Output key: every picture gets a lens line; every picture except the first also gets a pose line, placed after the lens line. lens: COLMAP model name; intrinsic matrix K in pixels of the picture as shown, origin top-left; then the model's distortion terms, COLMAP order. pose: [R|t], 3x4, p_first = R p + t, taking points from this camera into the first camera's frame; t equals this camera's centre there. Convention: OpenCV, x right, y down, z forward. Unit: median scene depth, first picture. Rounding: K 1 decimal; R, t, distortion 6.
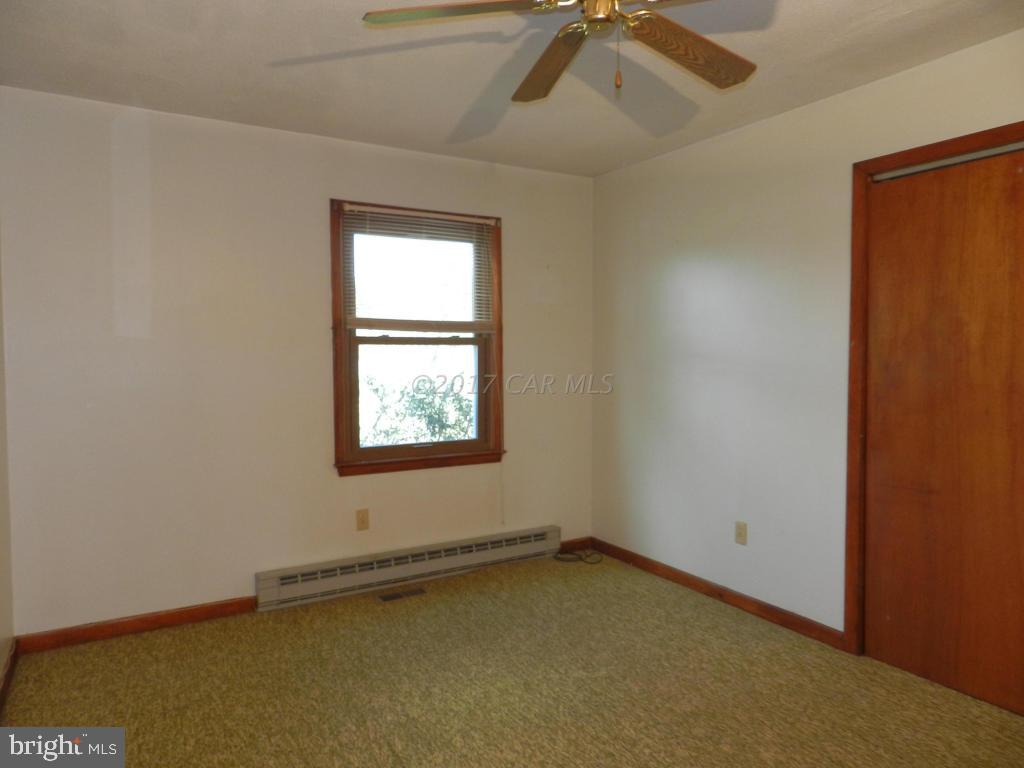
lens RADIAL K [[691.1, 0, 510.4], [0, 691.1, 389.0], [0, 0, 1]] dist [0.018158, -0.008806]
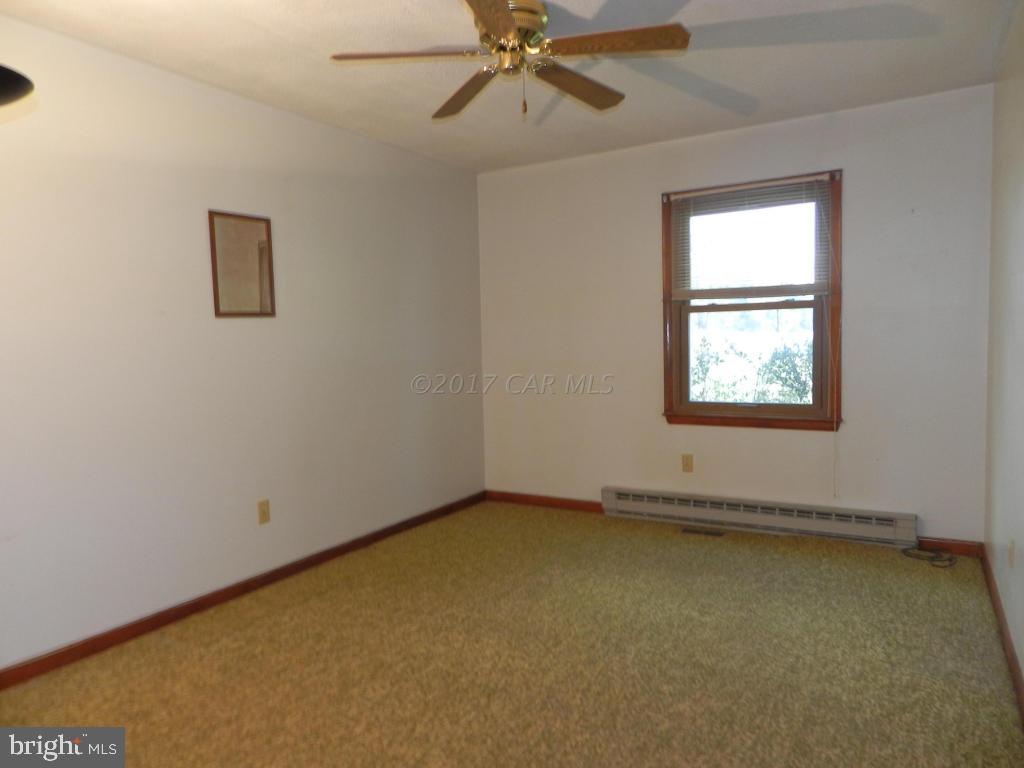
lens RADIAL K [[691.1, 0, 506.7], [0, 691.1, 385.6], [0, 0, 1]] dist [0.018158, -0.008806]
pose [[0.473606, 0.051296, -0.879242, 0.694529], [-0.021381, 0.998678, 0.046747, 0.010490], [0.880477, -0.003341, 0.474076, 0.184315]]
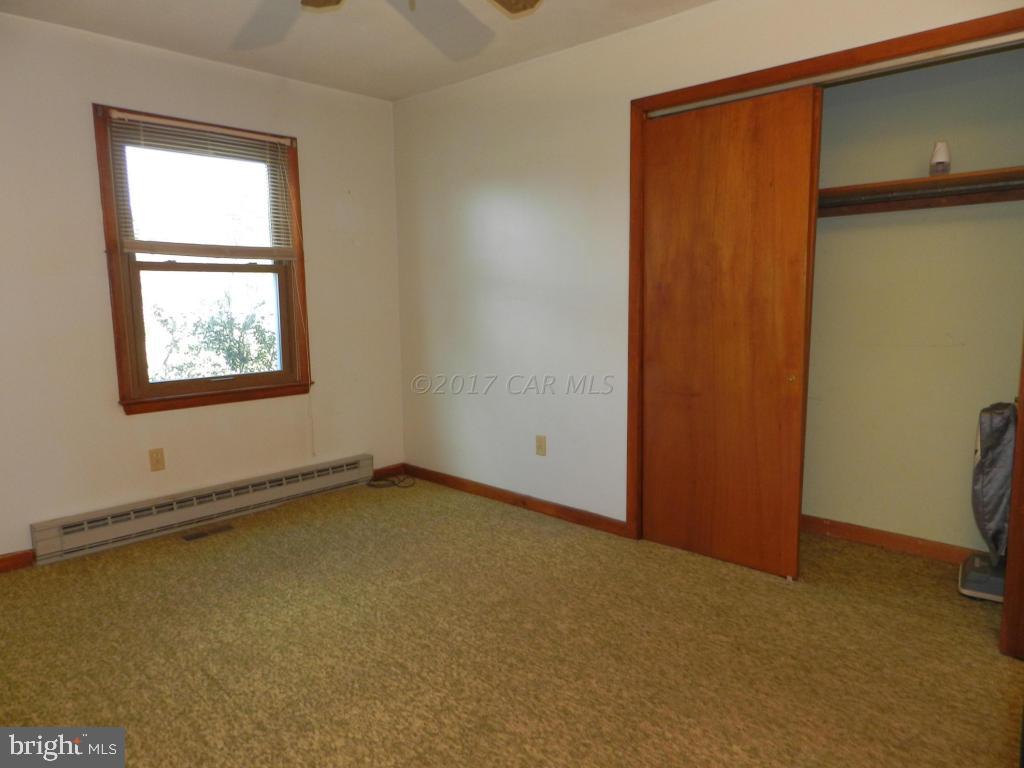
lens RADIAL K [[691.1, 0, 510.1], [0, 691.1, 387.6], [0, 0, 1]] dist [0.018158, -0.008806]
pose [[0.962874, -0.043263, 0.266462, 0.000154], [0.021323, 0.996179, 0.084690, 0.023635], [-0.269108, -0.075865, 0.960118, -0.024204]]
